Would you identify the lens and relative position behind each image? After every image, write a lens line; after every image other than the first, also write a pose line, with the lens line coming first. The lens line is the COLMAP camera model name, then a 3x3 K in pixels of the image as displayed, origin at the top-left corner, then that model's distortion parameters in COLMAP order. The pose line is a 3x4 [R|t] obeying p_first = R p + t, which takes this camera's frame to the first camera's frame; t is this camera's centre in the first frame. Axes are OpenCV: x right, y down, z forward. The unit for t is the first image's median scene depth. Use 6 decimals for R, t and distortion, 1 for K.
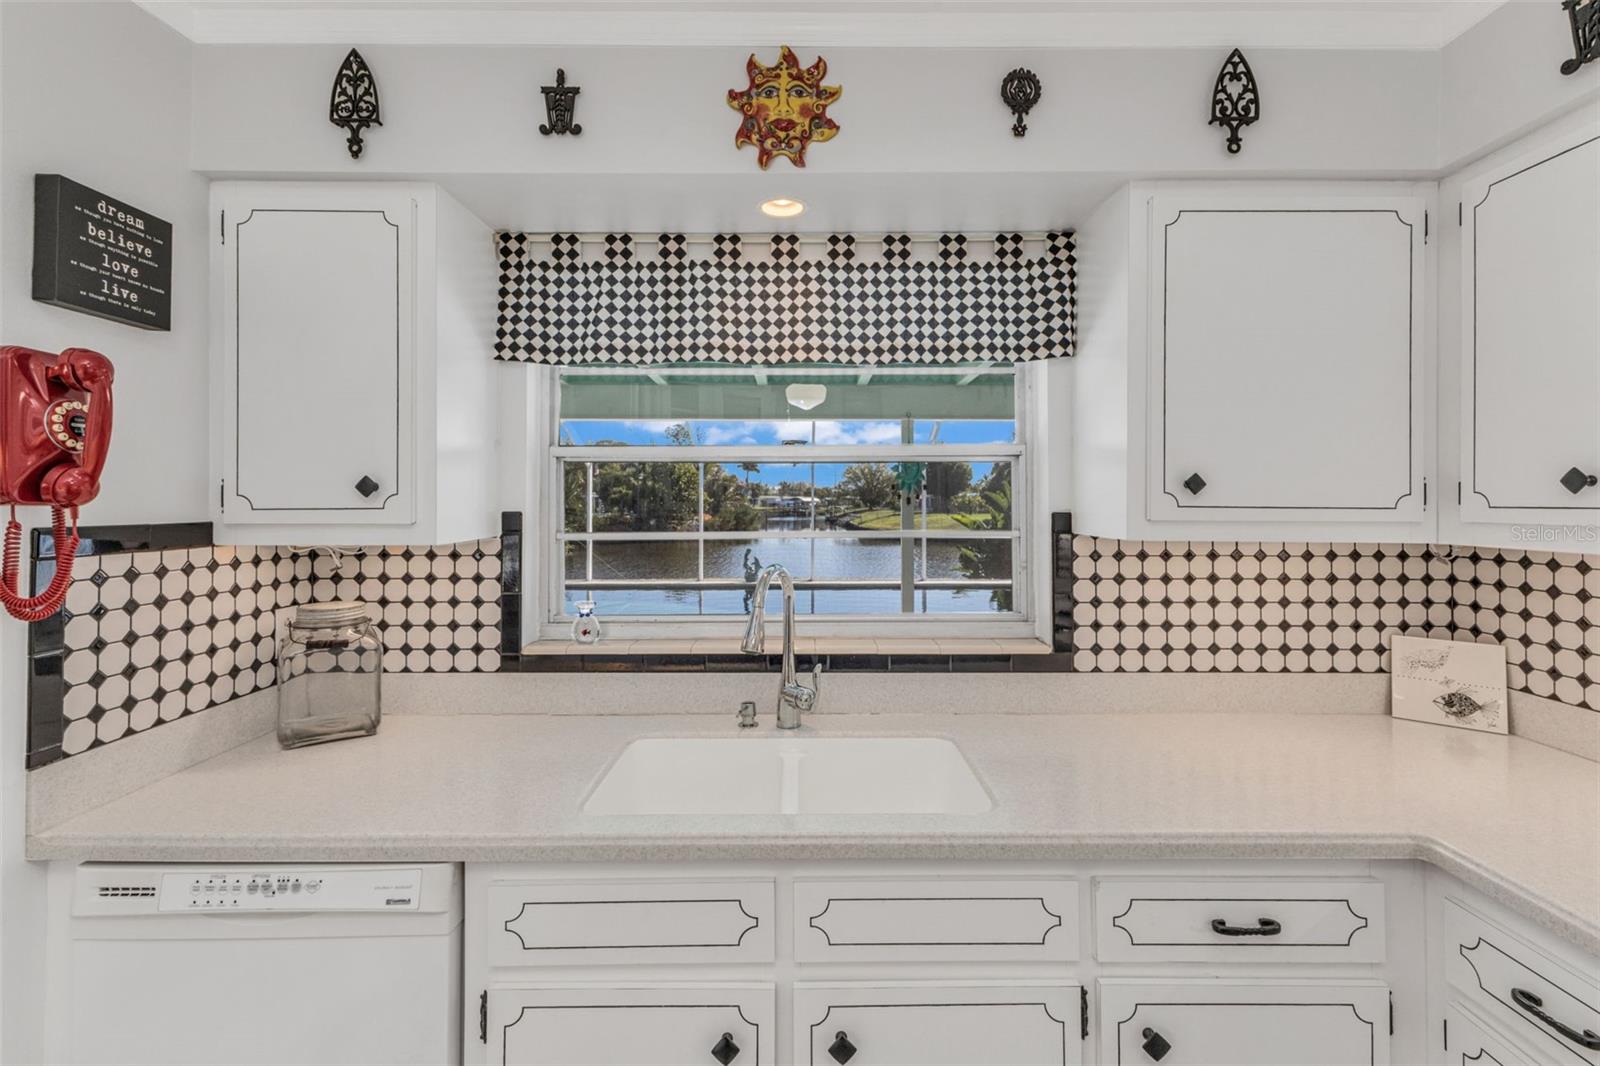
lens RADIAL K [[699.8, 0, 804.1], [0, 699.8, 491.7], [0, 0, 1]] dist [0.009930, 0.000361]
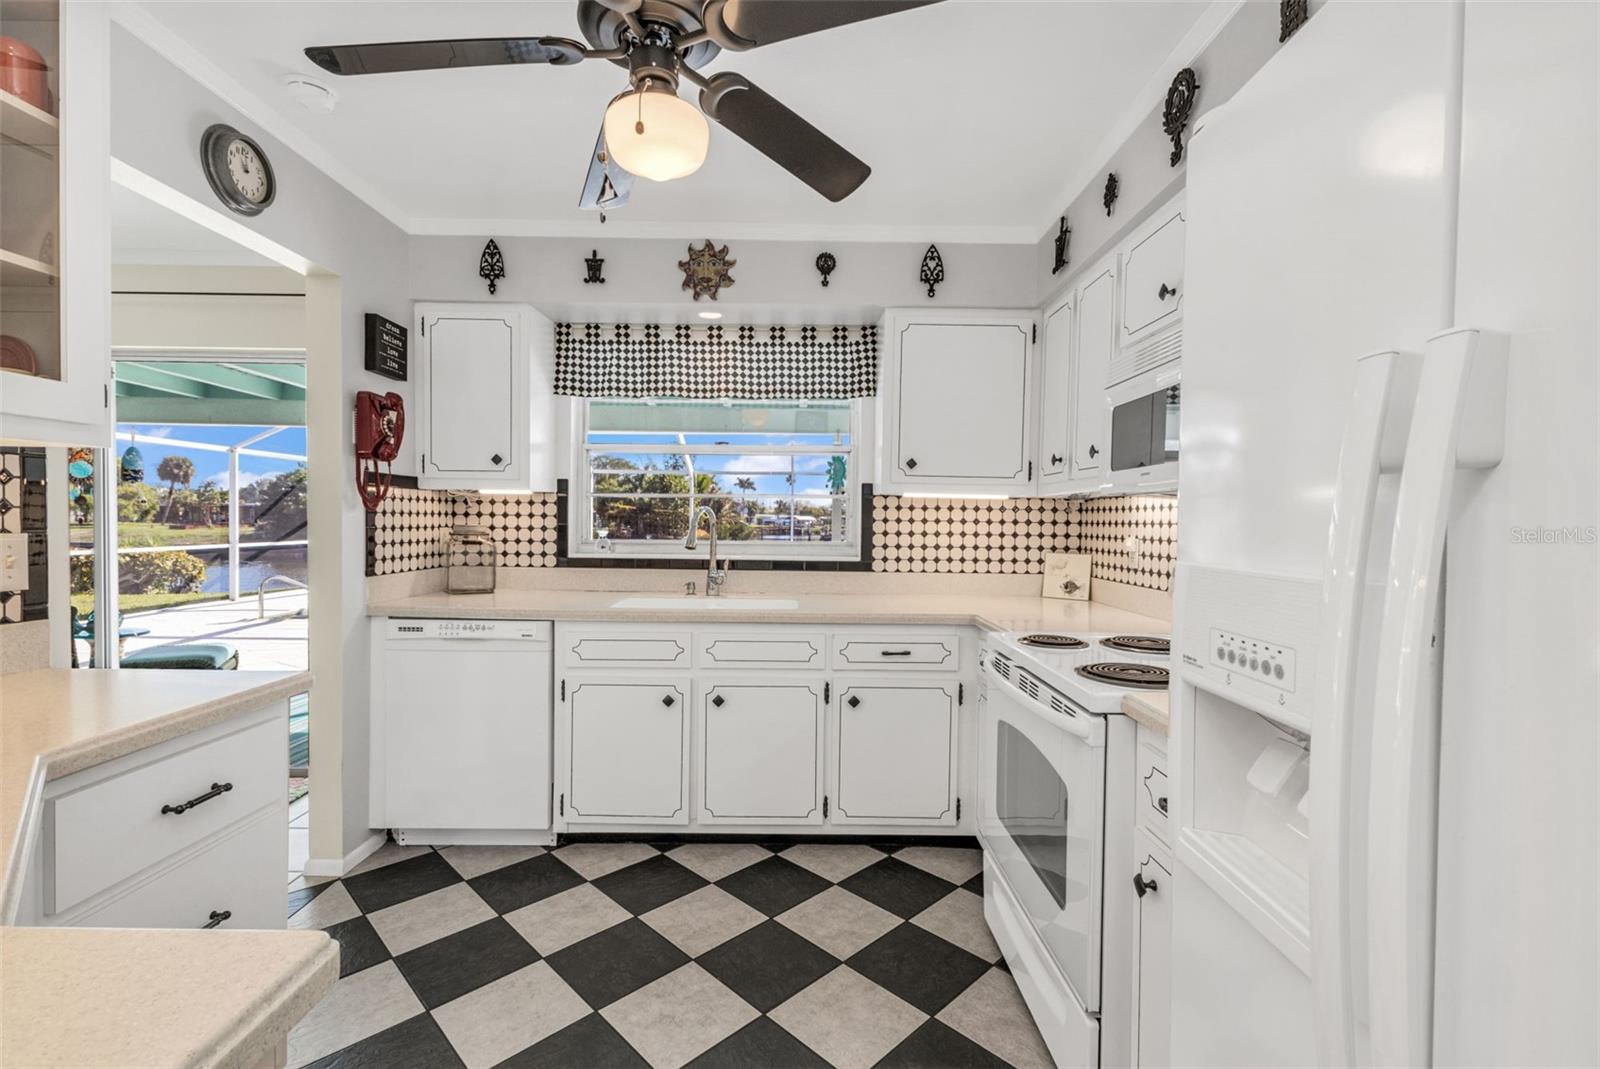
lens RADIAL K [[699.8, 0, 791.6], [0, 699.8, 536.2], [0, 0, 1]] dist [0.009930, 0.000361]
pose [[0.999803, 0.014663, -0.013382, 0.218279], [-0.014176, 0.999260, 0.035754, 0.113437], [0.013896, -0.035558, 0.999271, -0.878814]]
